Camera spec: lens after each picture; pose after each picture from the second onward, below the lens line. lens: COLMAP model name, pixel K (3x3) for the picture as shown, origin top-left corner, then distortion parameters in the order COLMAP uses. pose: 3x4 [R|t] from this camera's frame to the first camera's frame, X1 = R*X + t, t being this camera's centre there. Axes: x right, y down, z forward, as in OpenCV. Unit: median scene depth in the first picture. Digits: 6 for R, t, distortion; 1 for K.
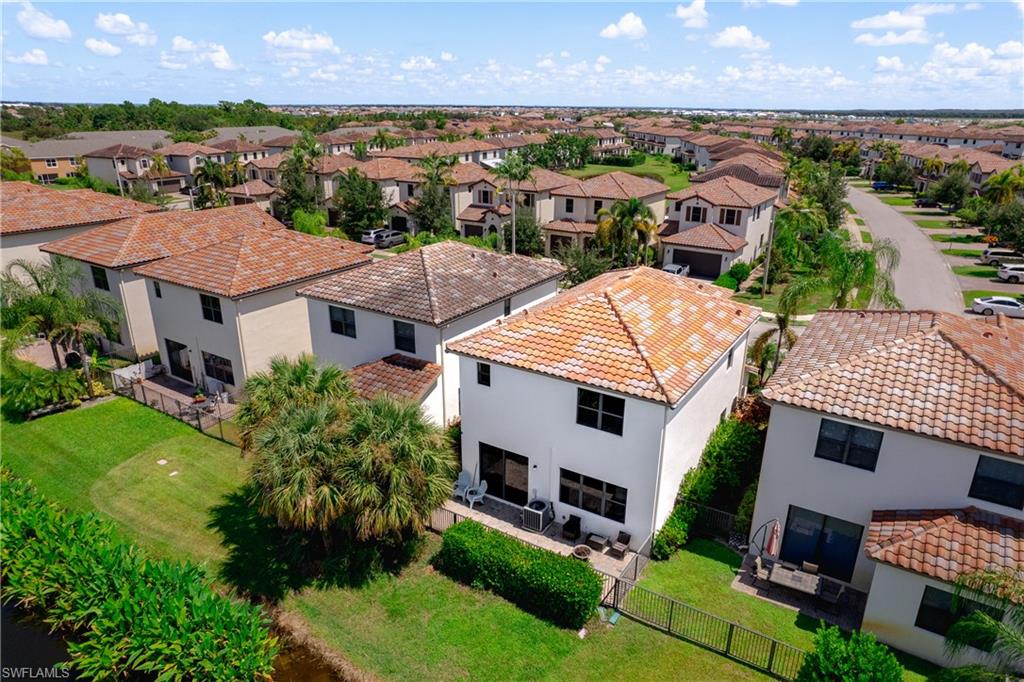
lens RADIAL K [[652.1, 0, 512.0], [0, 652.1, 341.0], [0, 0, 1]] dist [-0.067921, 0.065784]
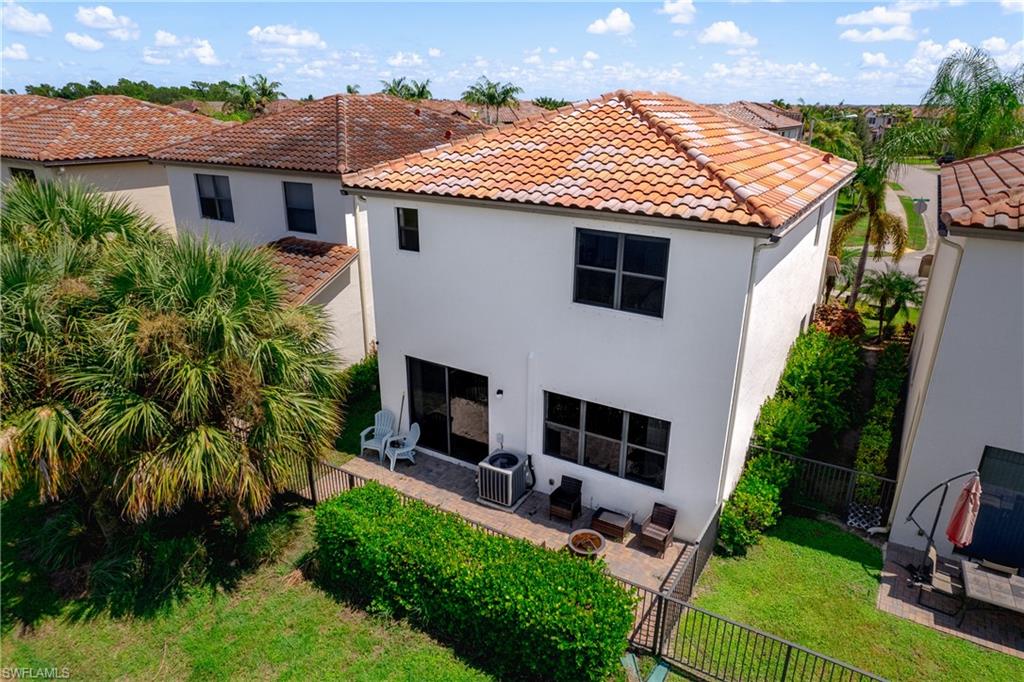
lens RADIAL K [[652.1, 0, 512.0], [0, 652.1, 341.0], [0, 0, 1]] dist [-0.067921, 0.065784]
pose [[0.999844, -0.005730, 0.016680, 0.038365], [0.005646, 0.999971, 0.005117, 0.151629], [-0.016708, -0.005022, 0.999848, 0.453155]]
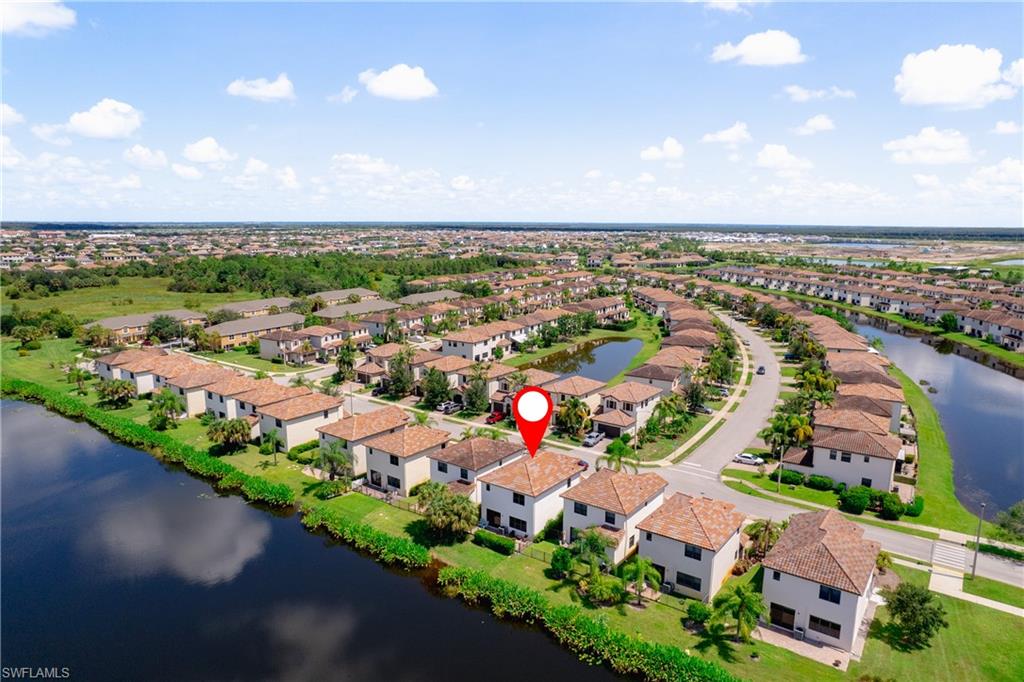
lens RADIAL K [[652.1, 0, 512.0], [0, 652.1, 341.0], [0, 0, 1]] dist [-0.067921, 0.065784]
pose [[0.997566, 0.009969, -0.069009, 0.319046], [-0.021216, 0.986194, -0.164230, -0.153547], [0.066419, 0.165295, 0.984005, -2.543216]]
